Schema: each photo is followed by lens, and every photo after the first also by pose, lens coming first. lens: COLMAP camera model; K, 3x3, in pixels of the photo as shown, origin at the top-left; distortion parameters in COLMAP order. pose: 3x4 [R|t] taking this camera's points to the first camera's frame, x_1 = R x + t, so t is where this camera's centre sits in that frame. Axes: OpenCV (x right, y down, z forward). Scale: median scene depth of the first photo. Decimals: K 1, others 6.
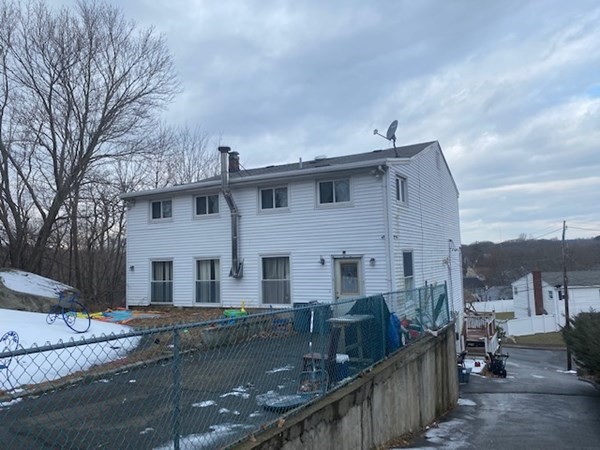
lens RADIAL K [[454.2, 0, 293.8], [0, 454.2, 227.7], [0, 0, 1]] dist [0.060408, -0.061312]
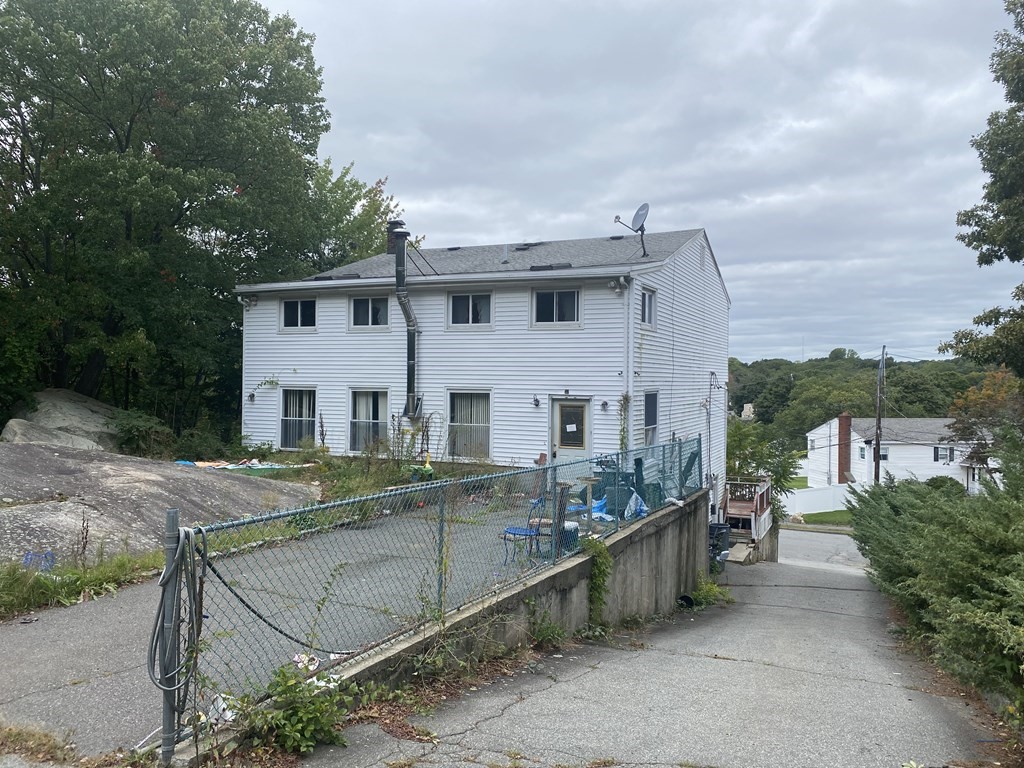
lens RADIAL K [[775.1, 0, 517.0], [0, 775.1, 373.0], [0, 0, 1]] dist [0.060408, -0.061312]
pose [[0.996332, 0.041040, 0.075091, -0.058079], [-0.045650, 0.997108, 0.060751, -0.042528], [-0.072381, -0.063957, 0.995324, -0.212975]]
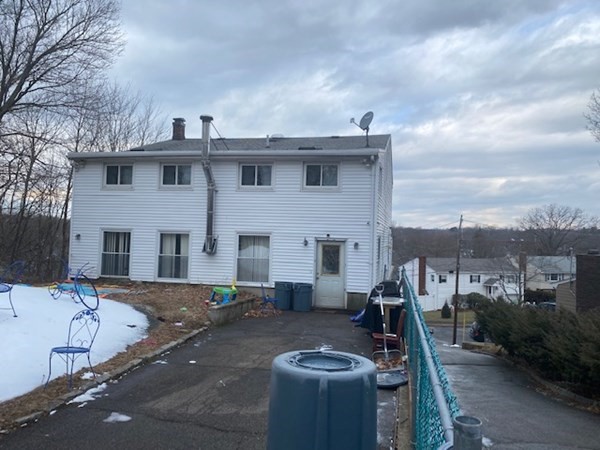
lens RADIAL K [[454.2, 0, 307.0], [0, 454.2, 225.2], [0, 0, 1]] dist [0.060408, -0.061312]
pose [[0.960143, 0.064431, 0.271982, -0.197515], [-0.076936, 0.996402, 0.035557, -0.001169], [-0.268712, -0.055065, 0.961645, 0.016181]]
